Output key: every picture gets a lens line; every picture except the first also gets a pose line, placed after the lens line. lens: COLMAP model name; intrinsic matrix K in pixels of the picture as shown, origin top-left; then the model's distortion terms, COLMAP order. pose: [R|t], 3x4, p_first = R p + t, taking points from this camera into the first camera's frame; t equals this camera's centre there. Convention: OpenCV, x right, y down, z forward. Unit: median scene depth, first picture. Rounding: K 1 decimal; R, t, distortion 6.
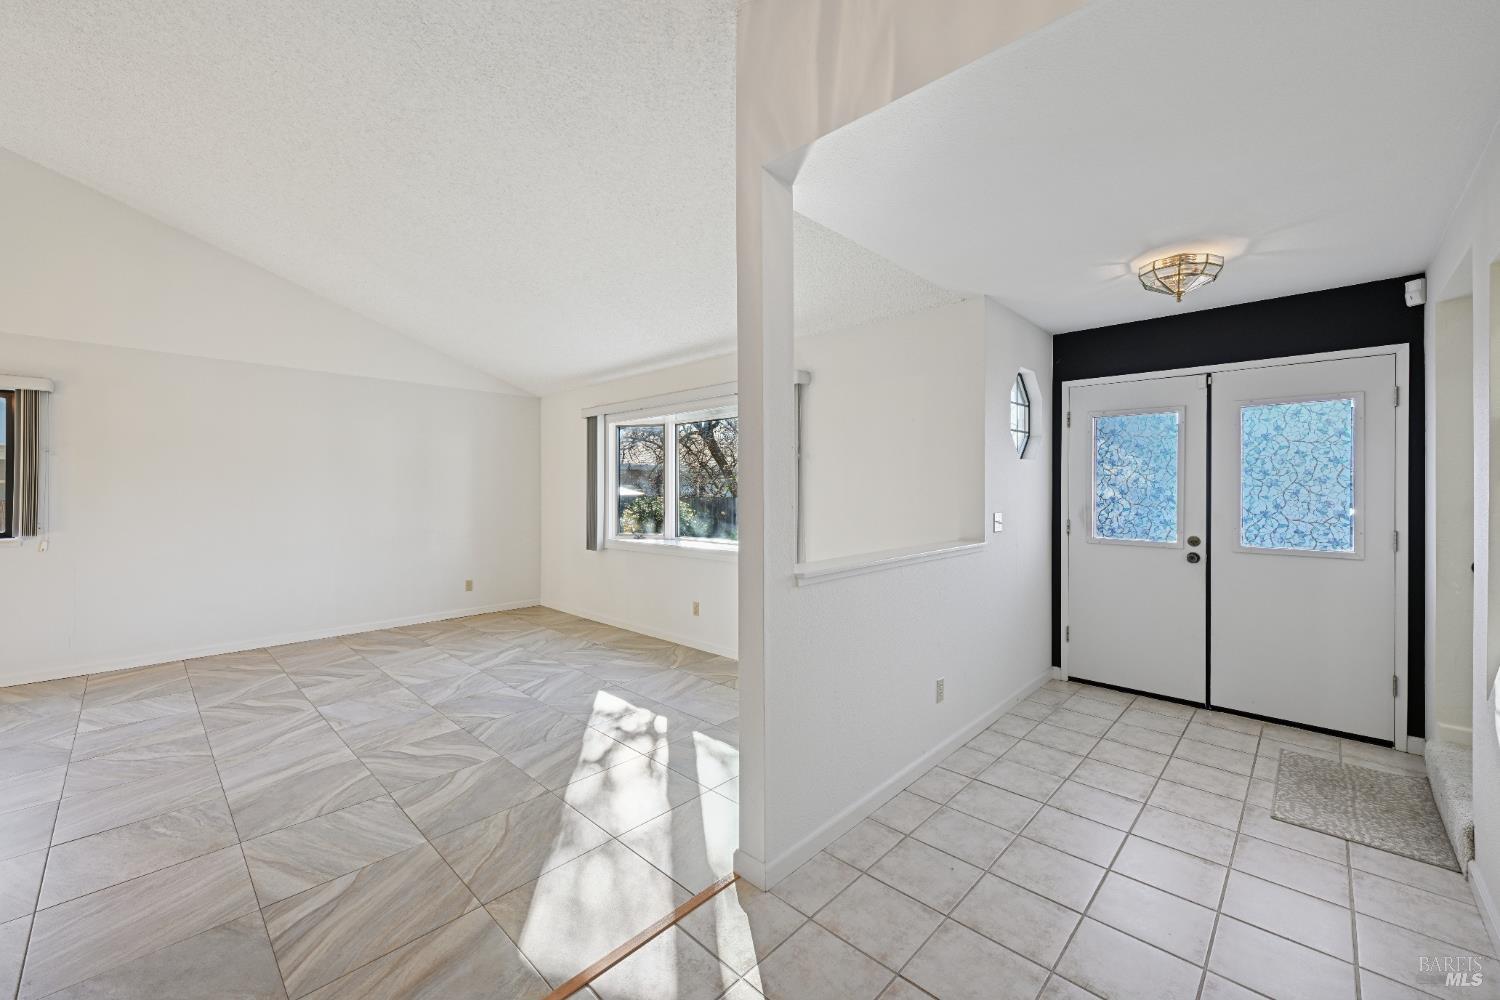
lens RADIAL K [[597.1, 0, 749.0], [0, 597.1, 484.1], [0, 0, 1]] dist [-0.000429, 0.000126]
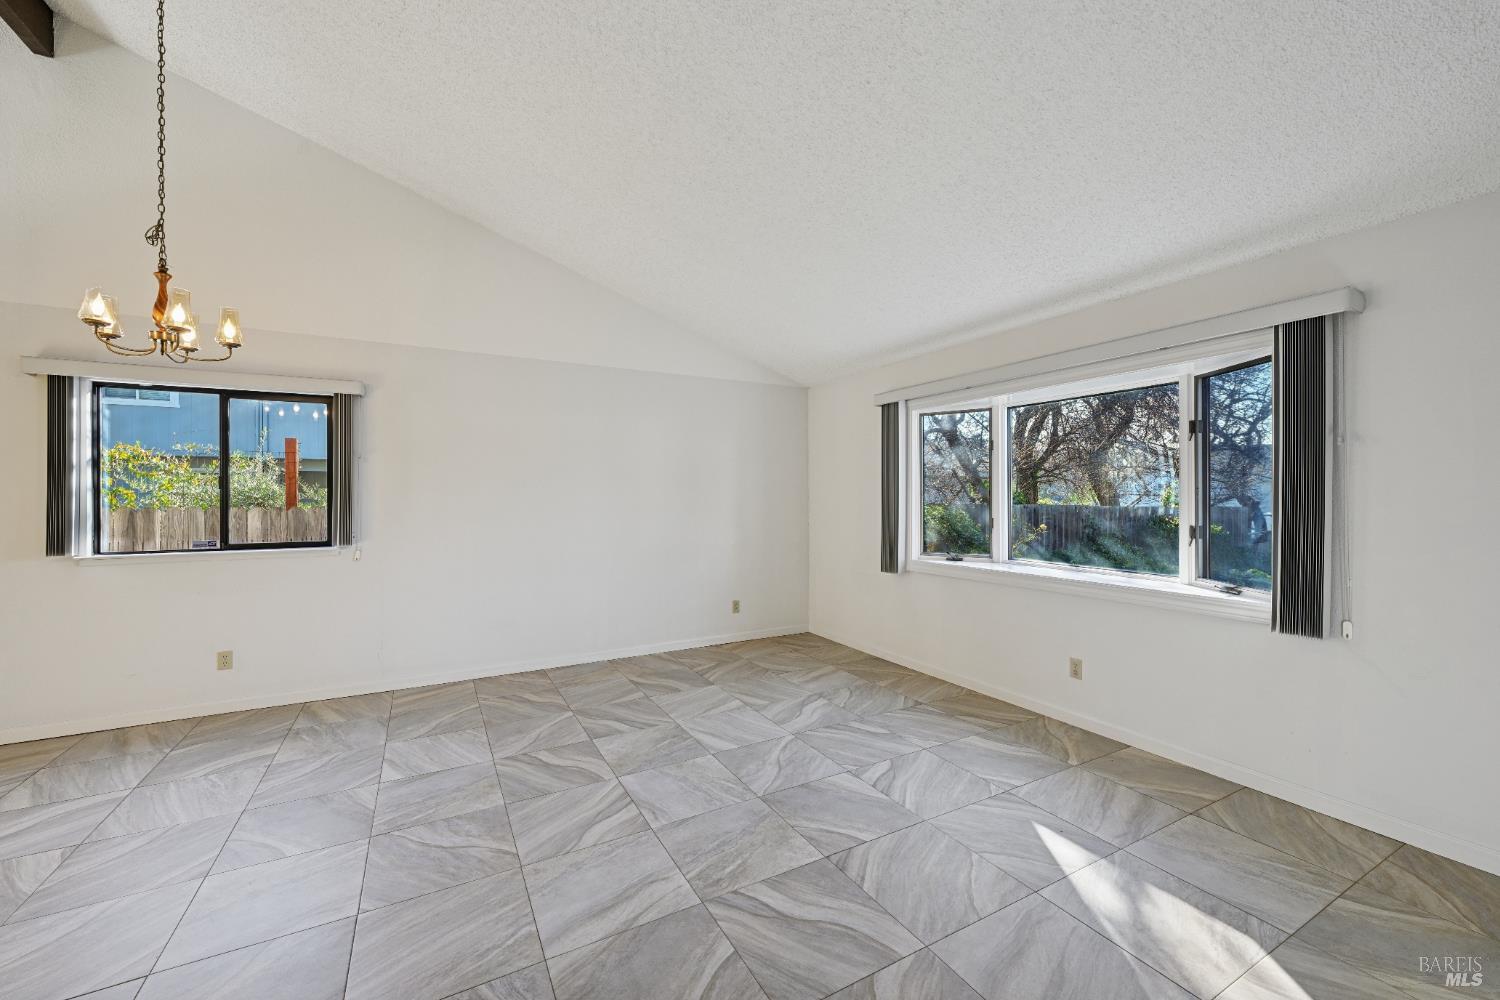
lens RADIAL K [[593.8, 0, 747.9], [0, 593.8, 491.5], [0, 0, 1]] dist [-0.001756, 0.000184]
pose [[0.953478, -0.003121, -0.301445, -0.291673], [0.004291, 0.999986, 0.003220, 0.000006], [0.301431, -0.004363, 0.953478, 0.278657]]
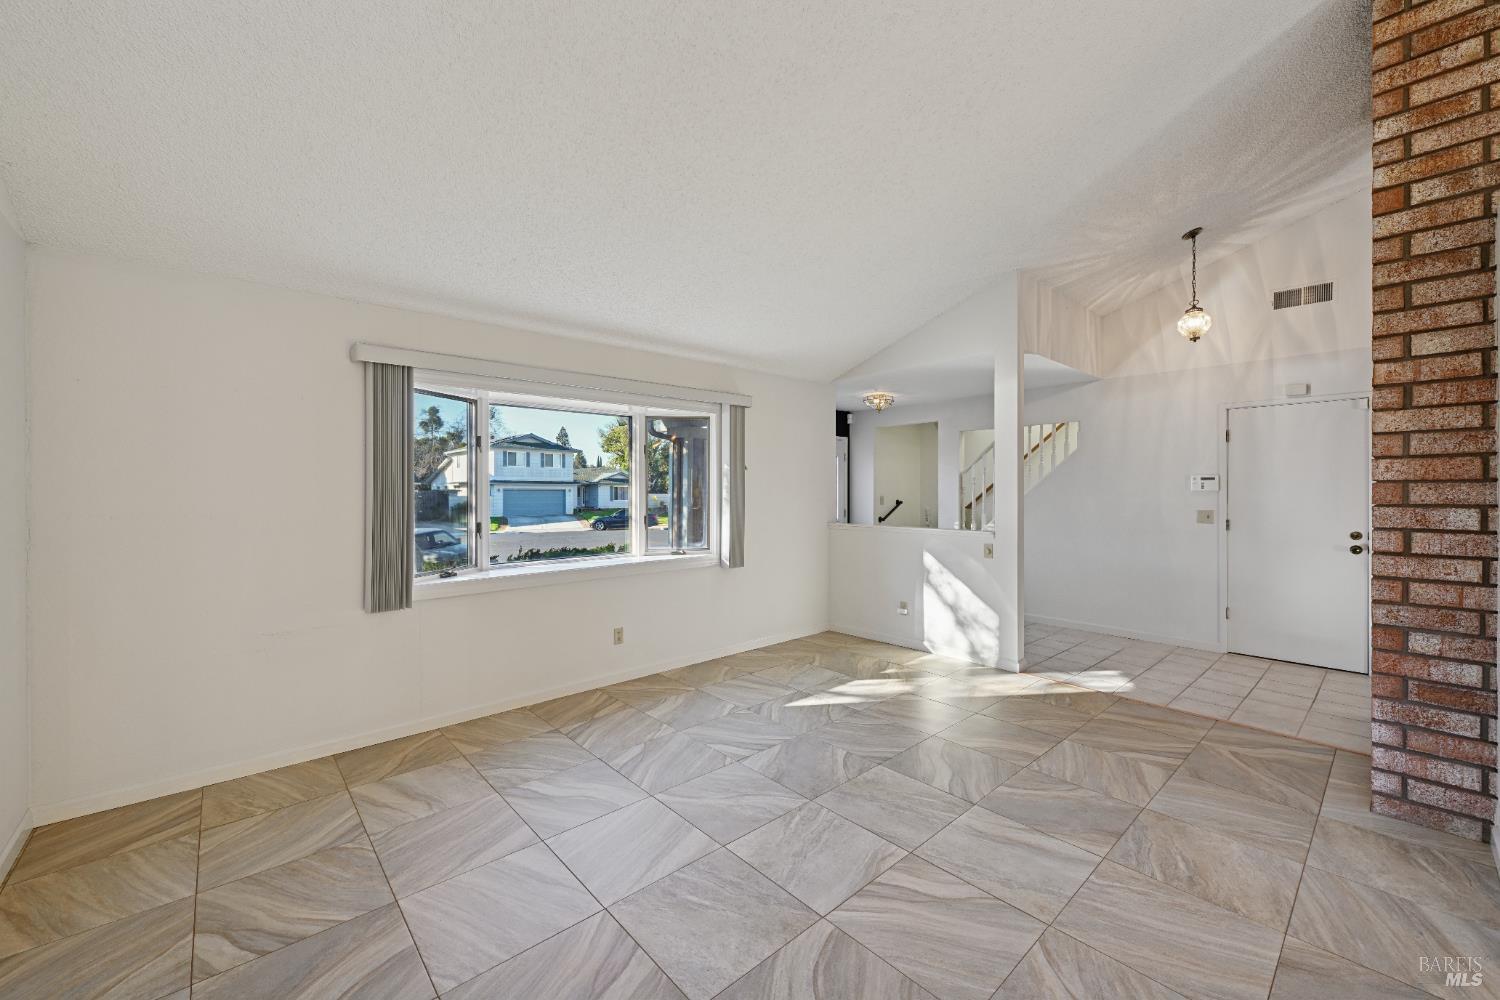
lens RADIAL K [[593.8, 0, 747.9], [0, 593.8, 491.5], [0, 0, 1]] dist [-0.001756, 0.000184]
pose [[0.070387, 0.001110, 0.997519, -1.102391], [-0.001679, 0.999998, -0.000994, 0.005089], [-0.997518, -0.001605, 0.070388, 0.910694]]
